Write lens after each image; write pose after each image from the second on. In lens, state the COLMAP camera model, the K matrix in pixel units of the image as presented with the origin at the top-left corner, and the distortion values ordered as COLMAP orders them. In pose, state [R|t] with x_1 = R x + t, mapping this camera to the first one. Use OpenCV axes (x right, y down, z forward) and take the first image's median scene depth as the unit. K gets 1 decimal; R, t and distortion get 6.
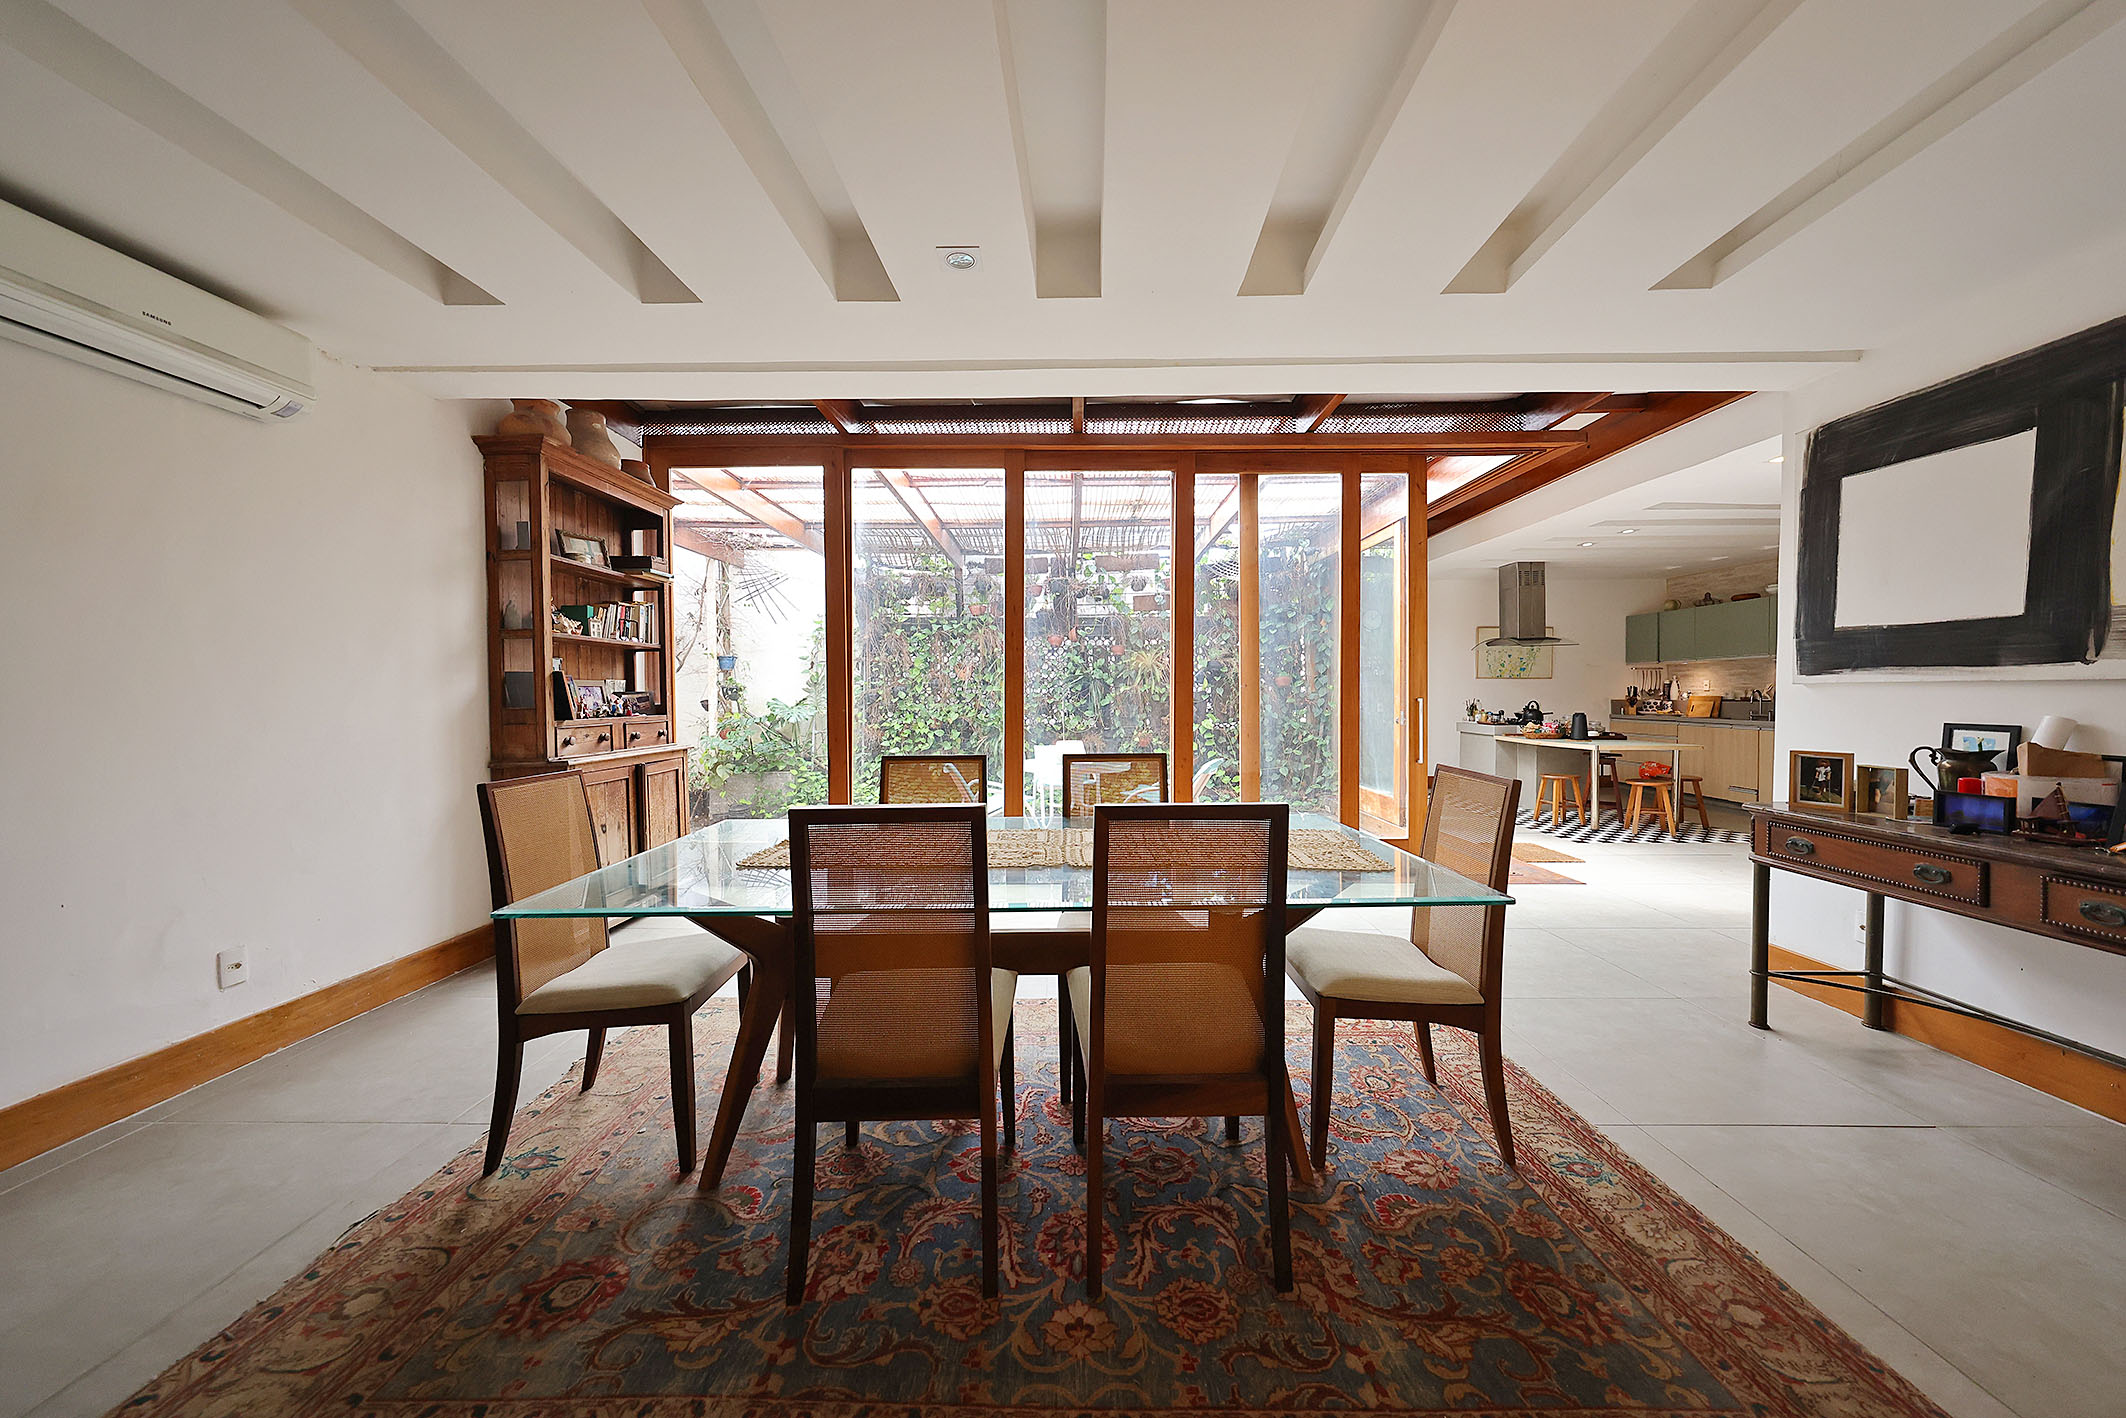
lens RADIAL K [[718.1, 0, 1060.4], [0, 718.1, 704.1], [0, 0, 1]] dist [0.001173, -0.000011]
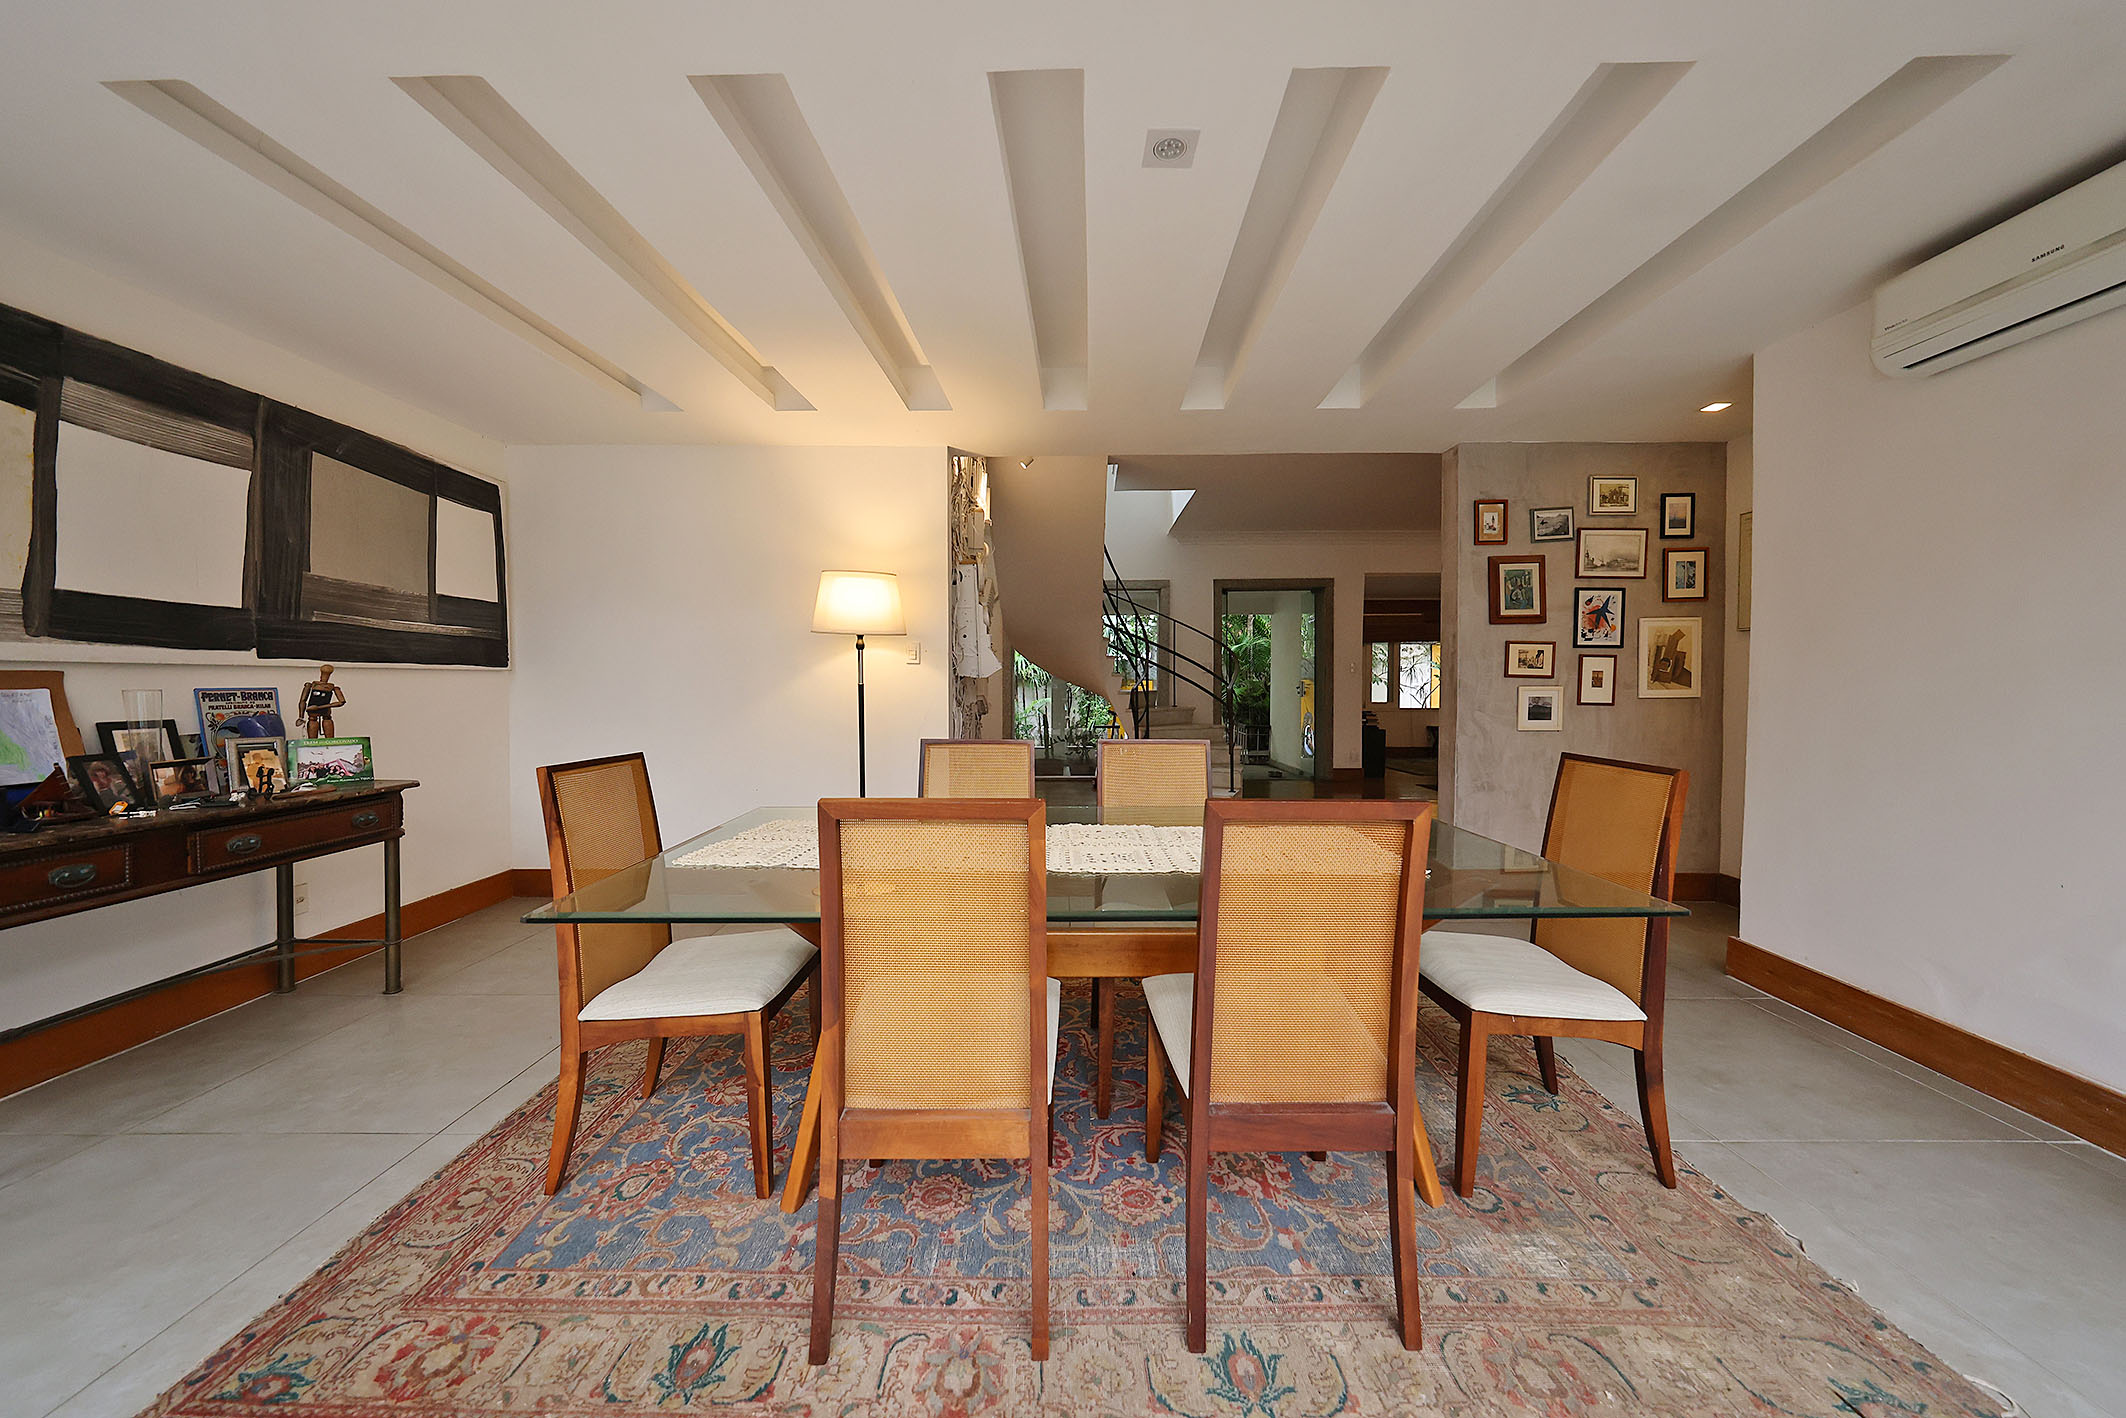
lens RADIAL K [[718.1, 0, 1060.4], [0, 718.1, 704.1], [0, 0, 1]] dist [0.001173, -0.000011]
pose [[-0.999997, 0.002407, -0.000843, -0.003011], [0.002367, 0.998992, 0.044826, -0.004224], [0.000950, 0.044824, -0.998994, 0.526120]]
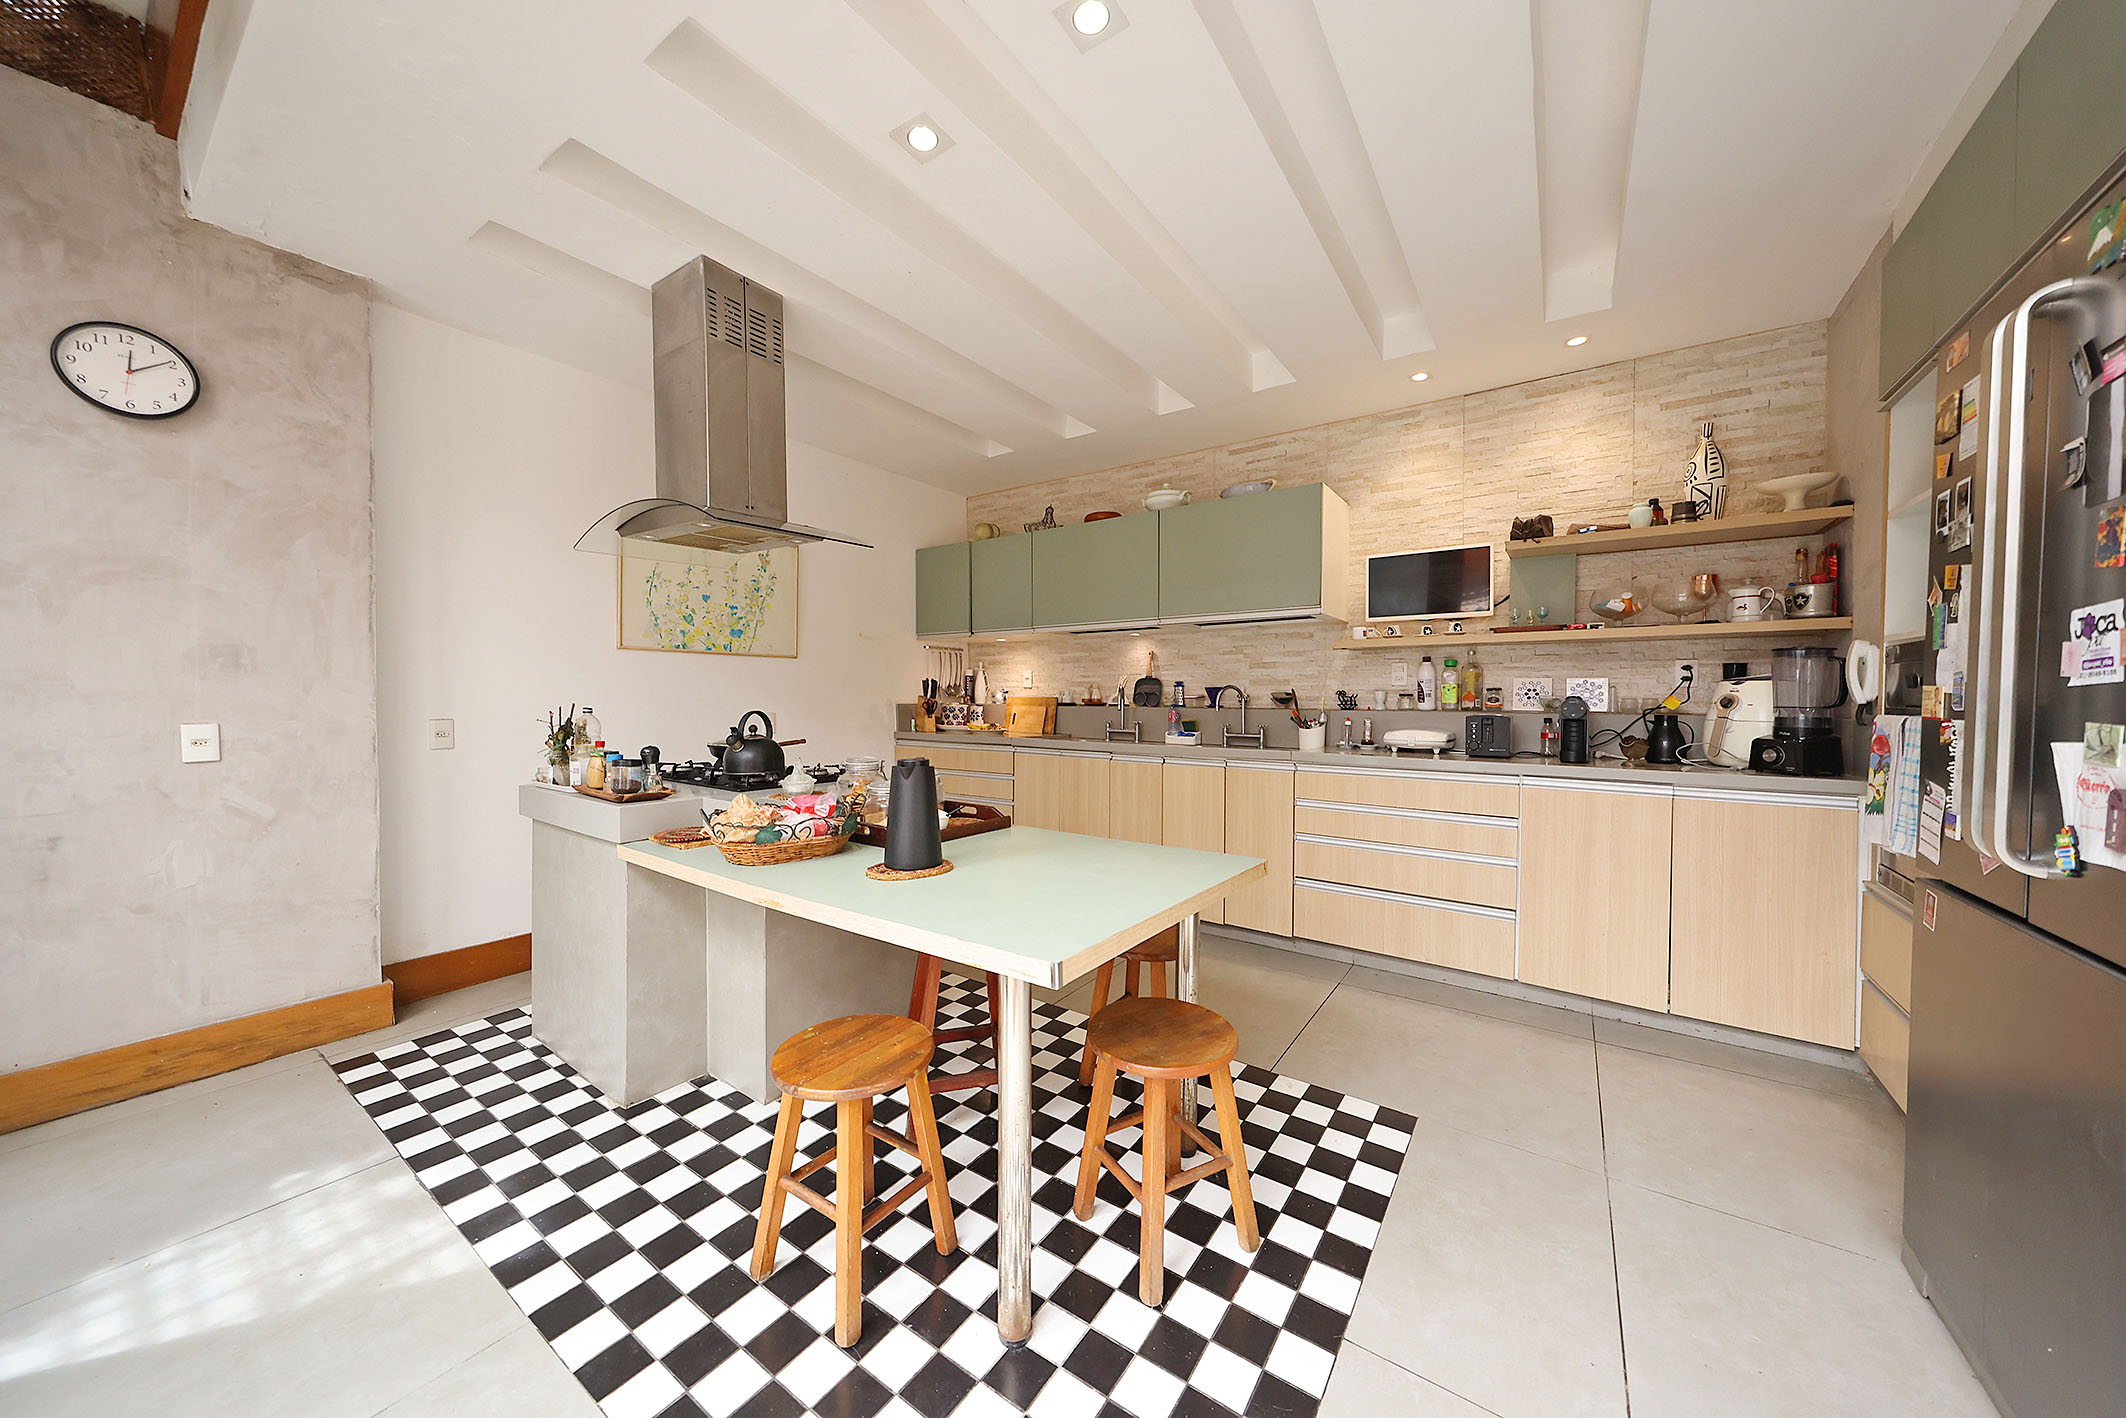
lens RADIAL K [[718.1, 0, 1060.4], [0, 718.1, 704.1], [0, 0, 1]] dist [0.001173, -0.000011]
pose [[0.563747, -0.004724, 0.825934, 0.493945], [0.006558, 0.999978, 0.001244, -0.006958], [-0.825922, 0.004716, 0.563765, 0.743025]]
